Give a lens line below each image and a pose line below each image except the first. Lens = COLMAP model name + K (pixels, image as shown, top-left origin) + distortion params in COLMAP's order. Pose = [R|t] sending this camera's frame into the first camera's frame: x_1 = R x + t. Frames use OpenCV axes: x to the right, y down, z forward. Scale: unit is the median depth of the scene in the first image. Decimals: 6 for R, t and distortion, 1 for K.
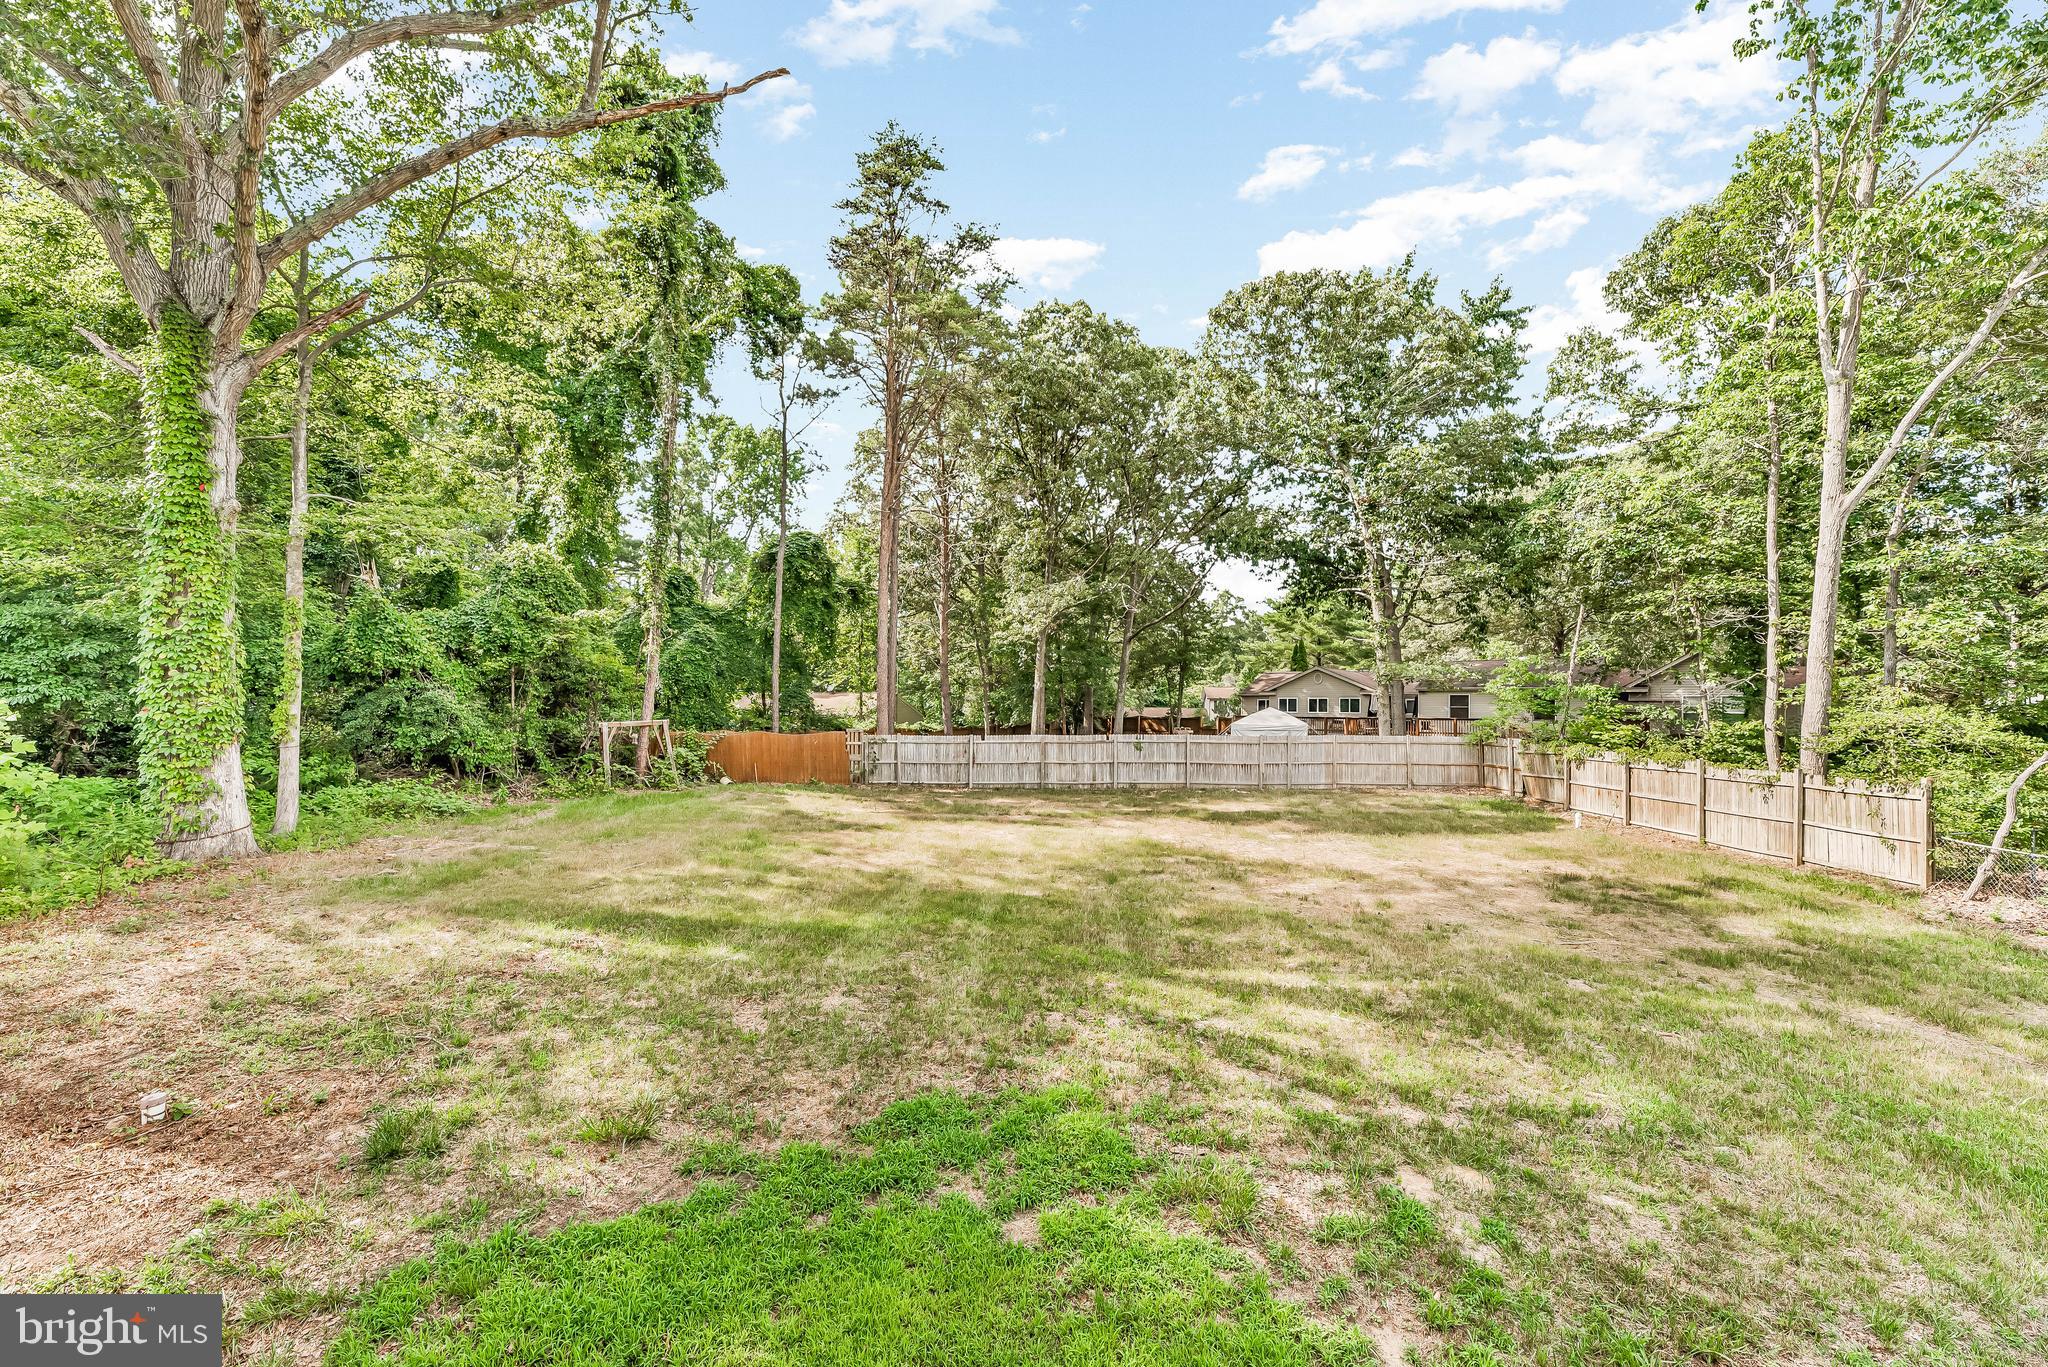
lens RADIAL K [[840.6, 0, 1016.2], [0, 840.6, 696.8], [0, 0, 1]] dist [-0.002660, 0.000209]
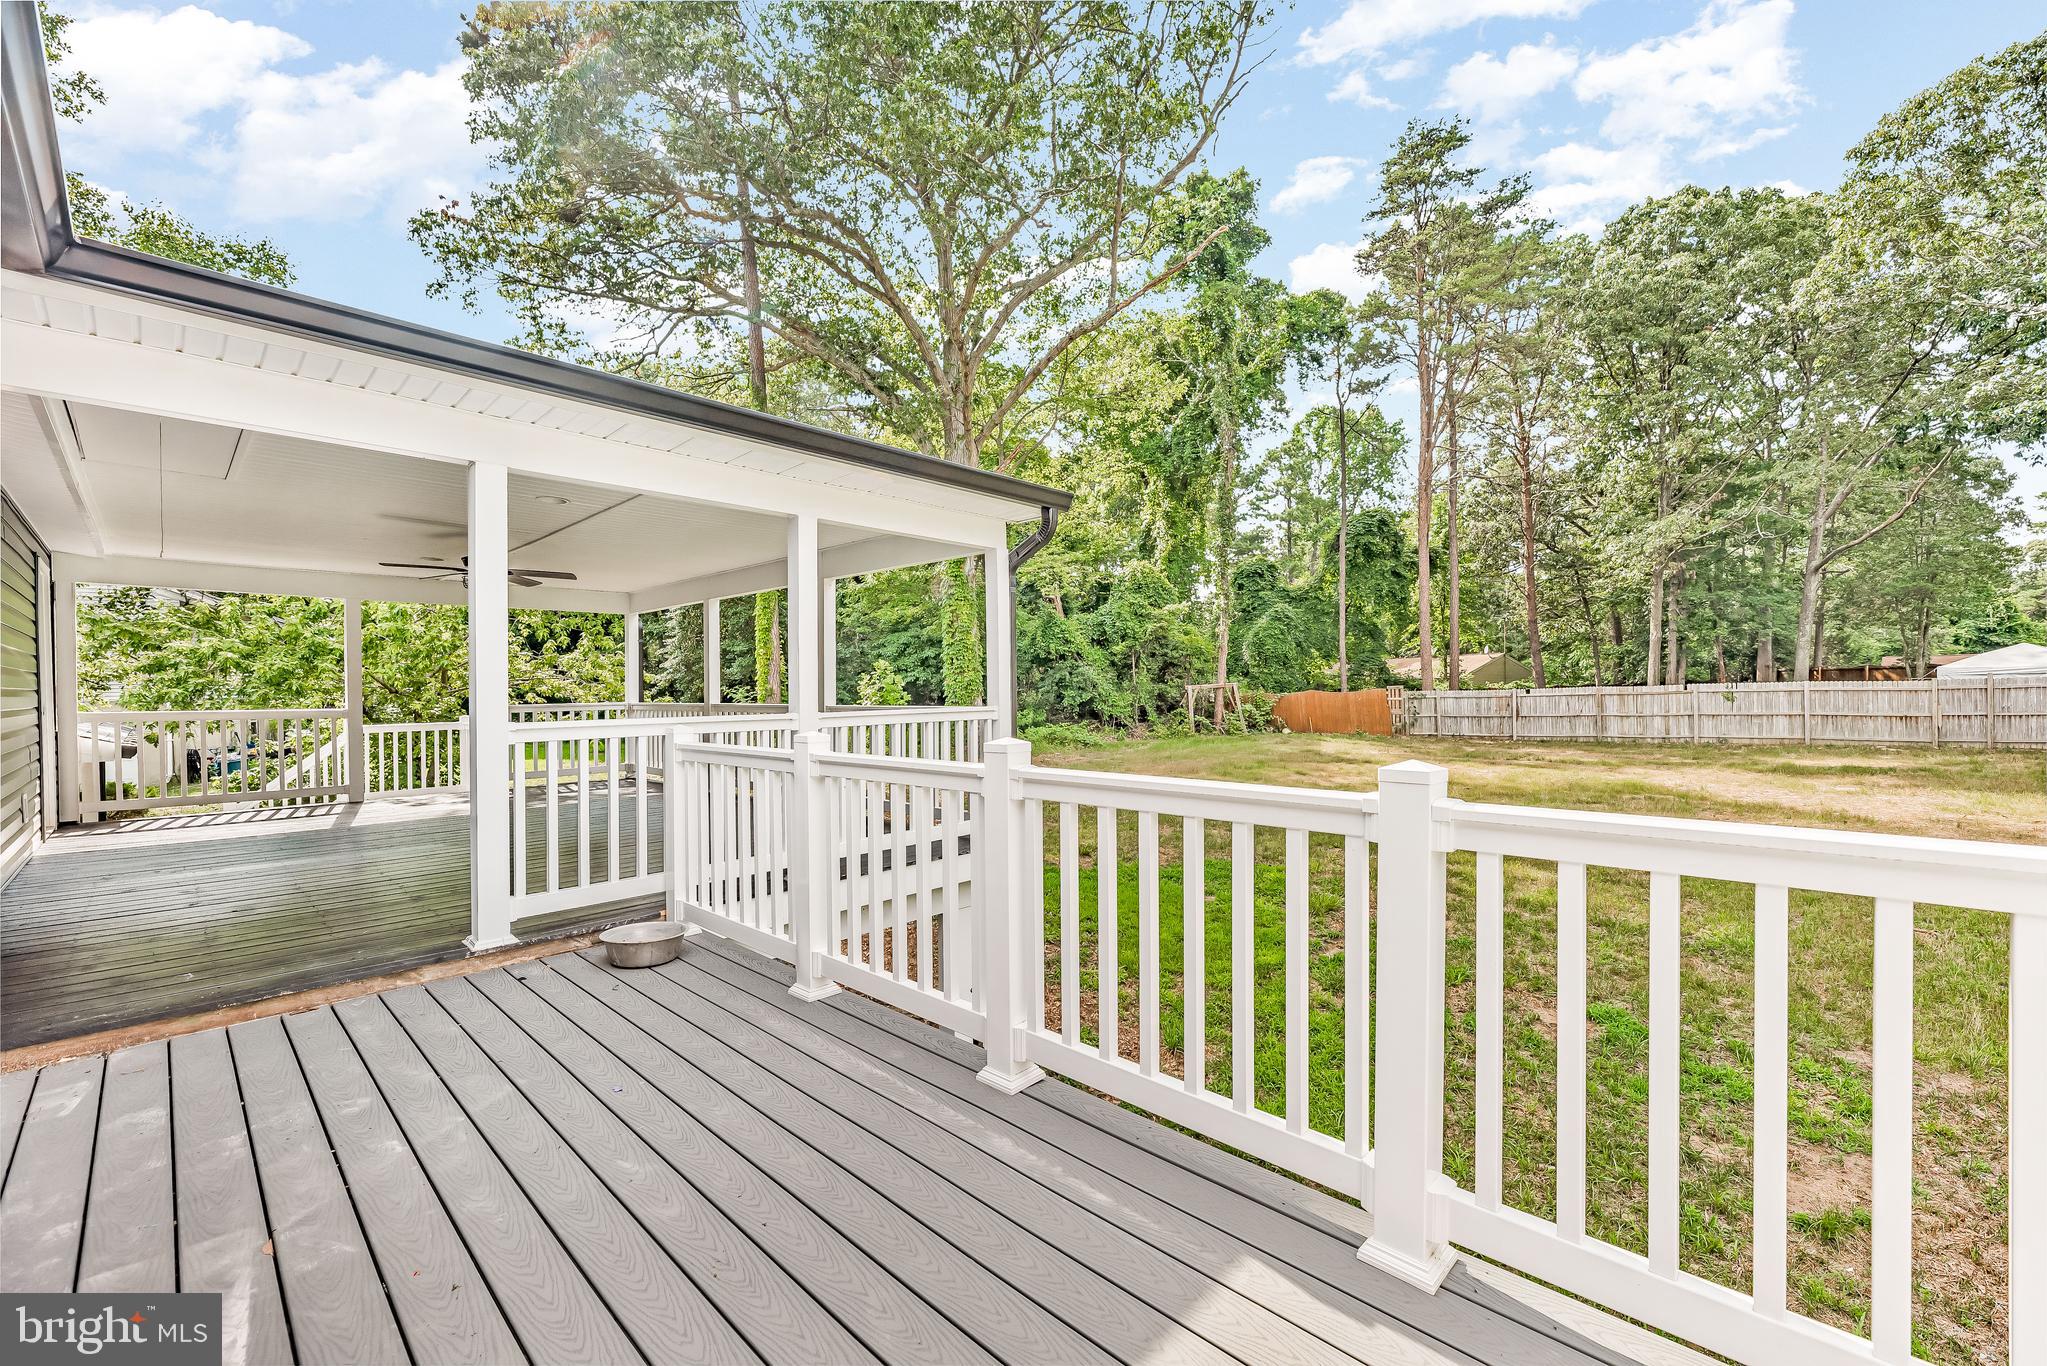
lens RADIAL K [[840.2, 0, 1020.4], [0, 840.2, 688.8], [0, 0, 1]] dist [-0.002660, 0.000209]
pose [[0.731589, -0.028161, -0.681164, 0.209173], [0.042827, 0.999071, 0.004693, 0.015620], [0.680399, -0.032606, 0.732116, -0.161243]]
